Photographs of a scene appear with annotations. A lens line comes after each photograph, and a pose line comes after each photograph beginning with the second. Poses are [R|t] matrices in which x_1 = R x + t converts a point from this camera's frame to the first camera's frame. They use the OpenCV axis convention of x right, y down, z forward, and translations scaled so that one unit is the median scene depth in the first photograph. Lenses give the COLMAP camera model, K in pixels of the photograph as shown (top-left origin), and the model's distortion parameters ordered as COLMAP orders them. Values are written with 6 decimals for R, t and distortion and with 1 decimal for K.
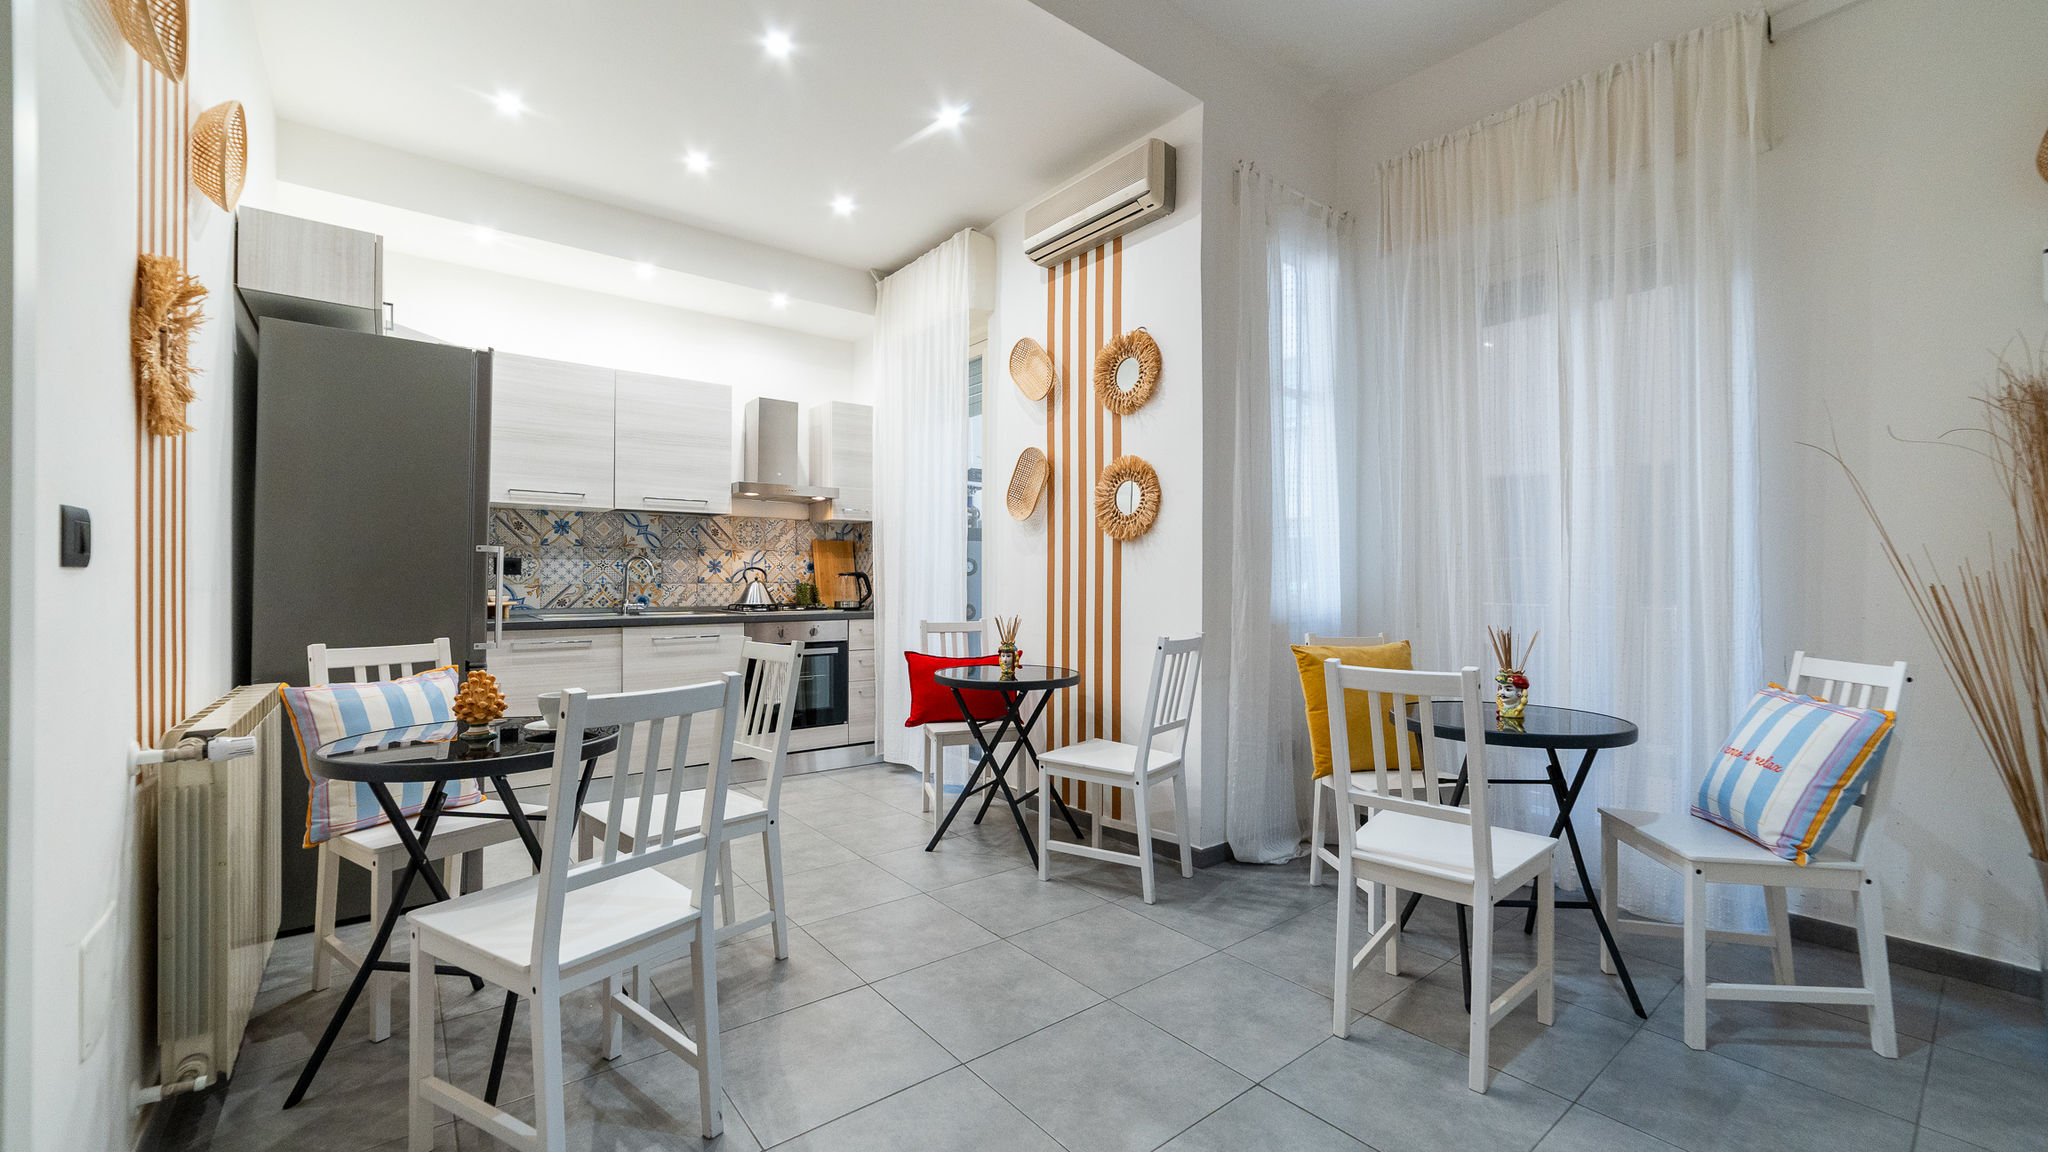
lens RADIAL K [[847.0, 0, 1034.5], [0, 847.0, 575.4], [0, 0, 1]] dist [-0.005203, 0.000034]
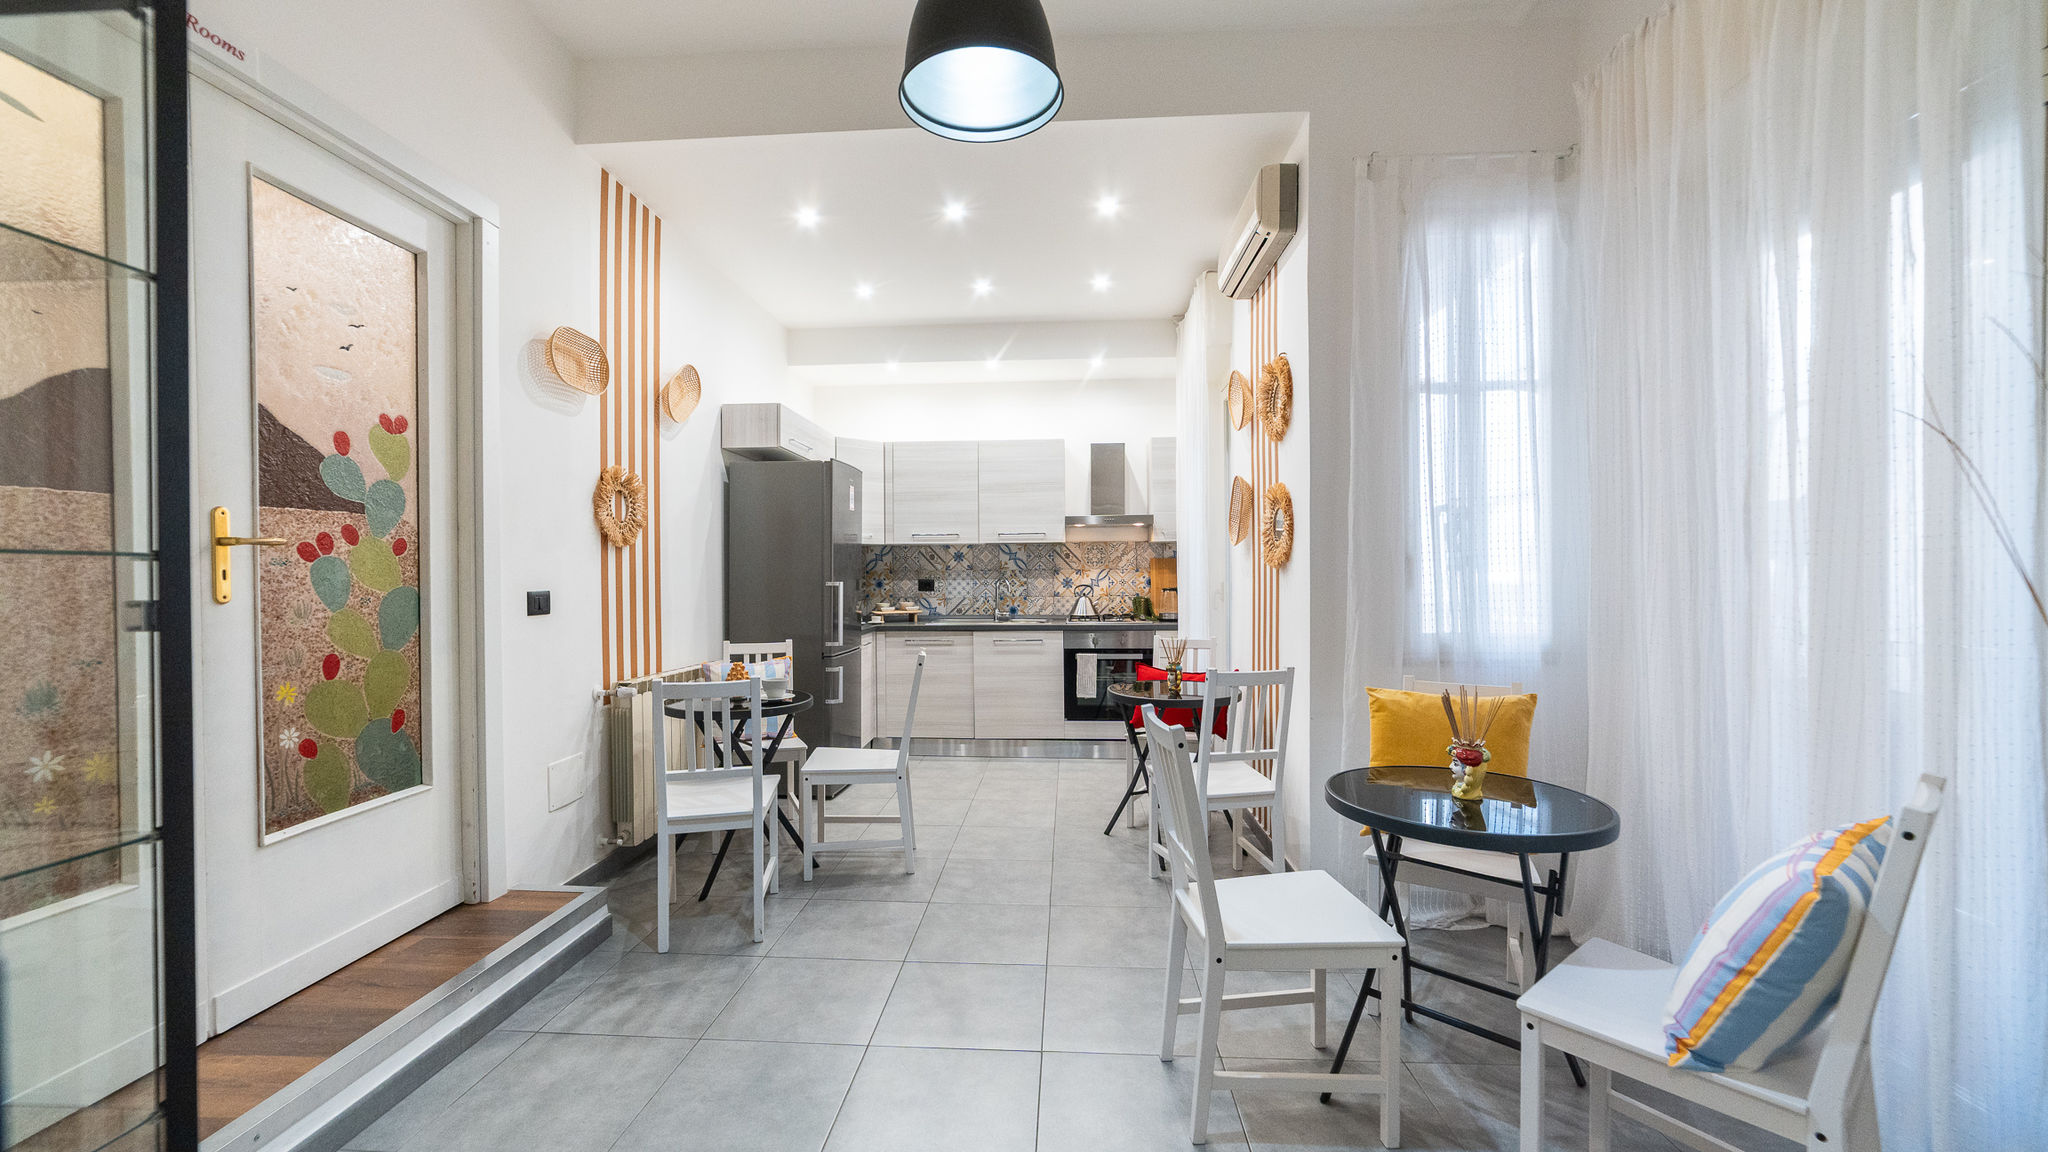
lens RADIAL K [[847.0, 0, 999.8], [0, 847.0, 576.1], [0, 0, 1]] dist [-0.005203, 0.000034]
pose [[0.708937, -0.003466, -0.705263, 0.487833], [0.014222, 0.999855, 0.009383, -0.038387], [0.705128, -0.016682, 0.708884, 0.053769]]
